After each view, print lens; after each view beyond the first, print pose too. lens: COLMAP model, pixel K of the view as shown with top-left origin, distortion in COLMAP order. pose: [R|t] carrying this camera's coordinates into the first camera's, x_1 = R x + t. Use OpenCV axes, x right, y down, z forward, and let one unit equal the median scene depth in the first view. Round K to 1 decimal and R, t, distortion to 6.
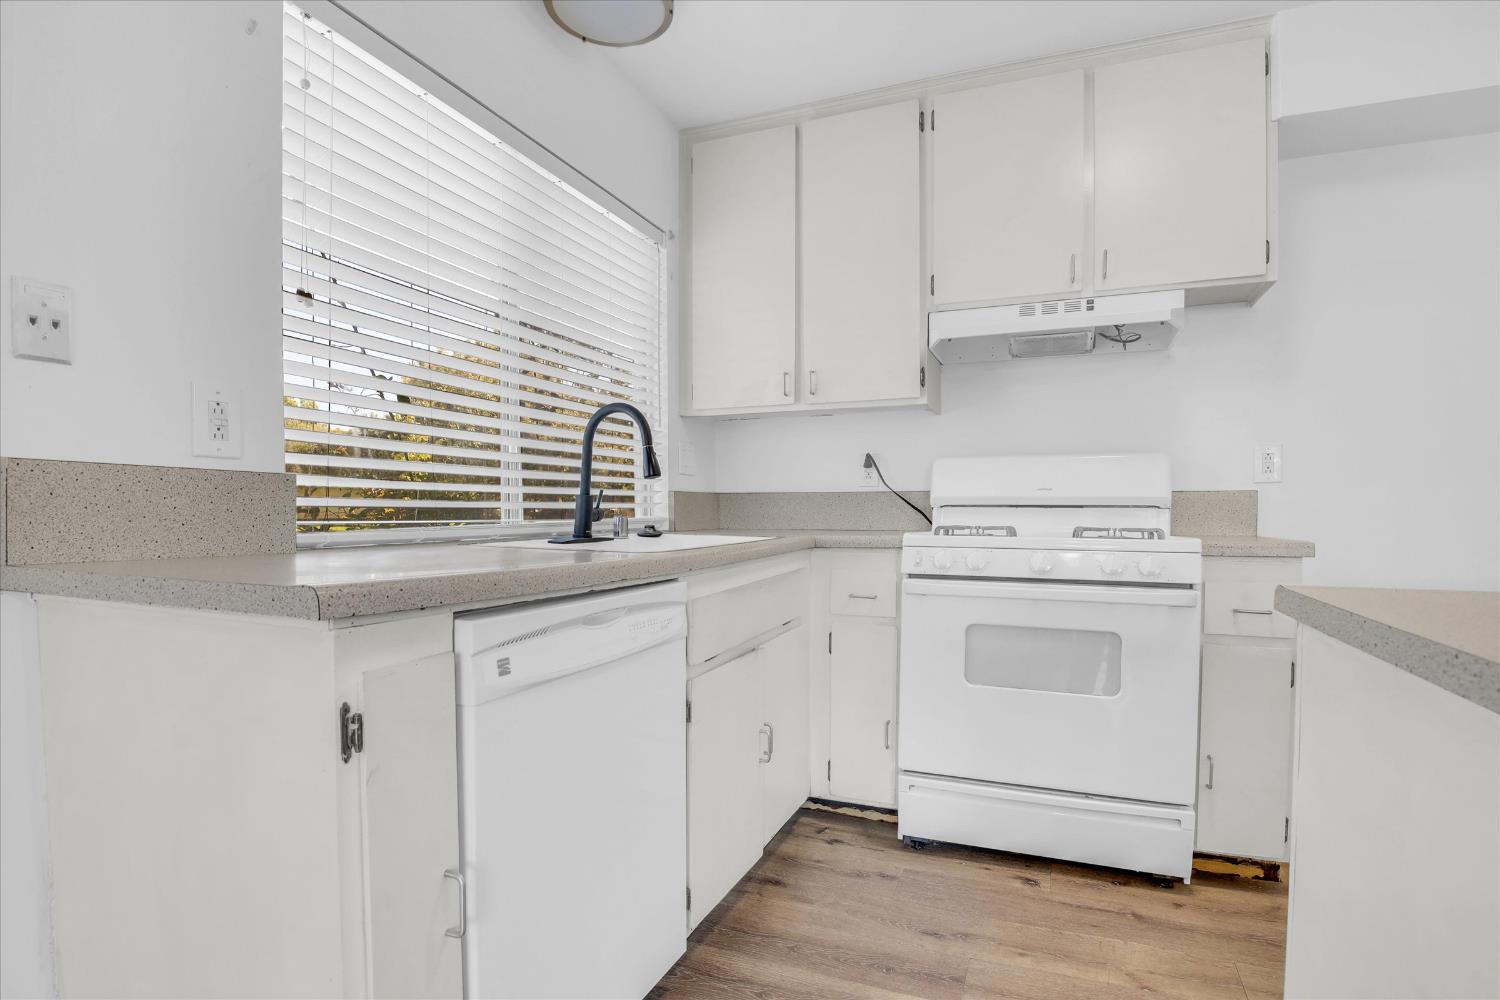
lens RADIAL K [[750.4, 0, 753.7], [0, 750.4, 503.9], [0, 0, 1]] dist [-0.025770, -0.000195]
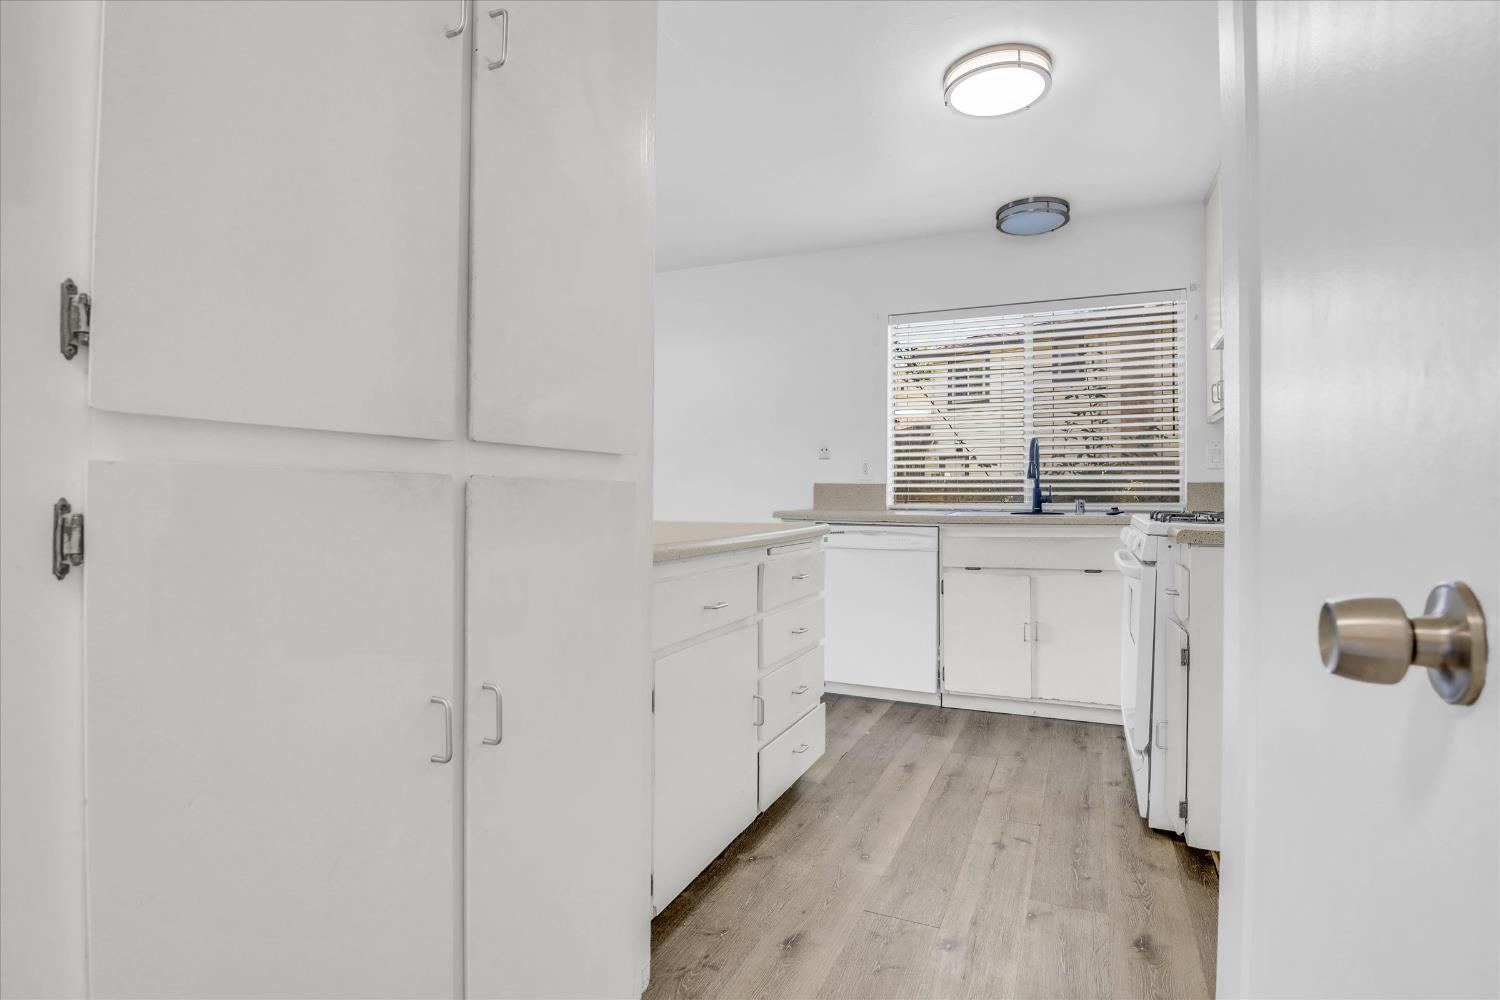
lens RADIAL K [[750.4, 0, 753.7], [0, 750.4, 503.9], [0, 0, 1]] dist [-0.025770, -0.000195]
pose [[-0.059706, -0.001700, -0.998215, 1.858208], [0.000815, 0.999998, -0.001751, 0.033108], [0.998216, -0.000918, -0.059705, 0.505358]]
